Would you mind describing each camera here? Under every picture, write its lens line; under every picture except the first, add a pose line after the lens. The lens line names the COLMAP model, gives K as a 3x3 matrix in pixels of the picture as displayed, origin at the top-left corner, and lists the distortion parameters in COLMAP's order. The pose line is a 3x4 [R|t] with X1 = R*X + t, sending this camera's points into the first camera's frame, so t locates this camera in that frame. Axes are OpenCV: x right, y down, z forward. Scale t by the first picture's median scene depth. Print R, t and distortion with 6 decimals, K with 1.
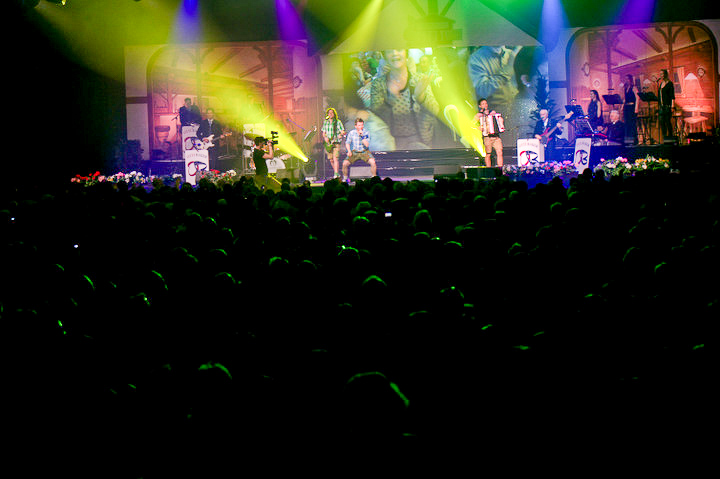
lens RADIAL K [[2206.9, 0, 360.0], [0, 2206.9, 239.5], [0, 0, 1]] dist [-0.225894, -1.130997]
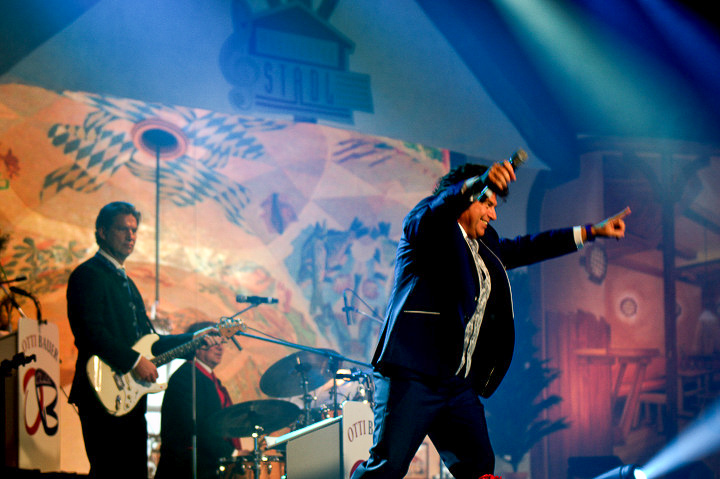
lens RADIAL K [[2637.4, 0, 360.0], [0, 2637.4, 239.5], [0, 0, 1]] dist [-0.042836, -0.788870]
pose [[0.388421, 0.136063, 0.911381, -0.272699], [0.049599, 0.984518, -0.168121, -0.015745], [-0.920146, 0.110506, 0.375659, 0.880850]]
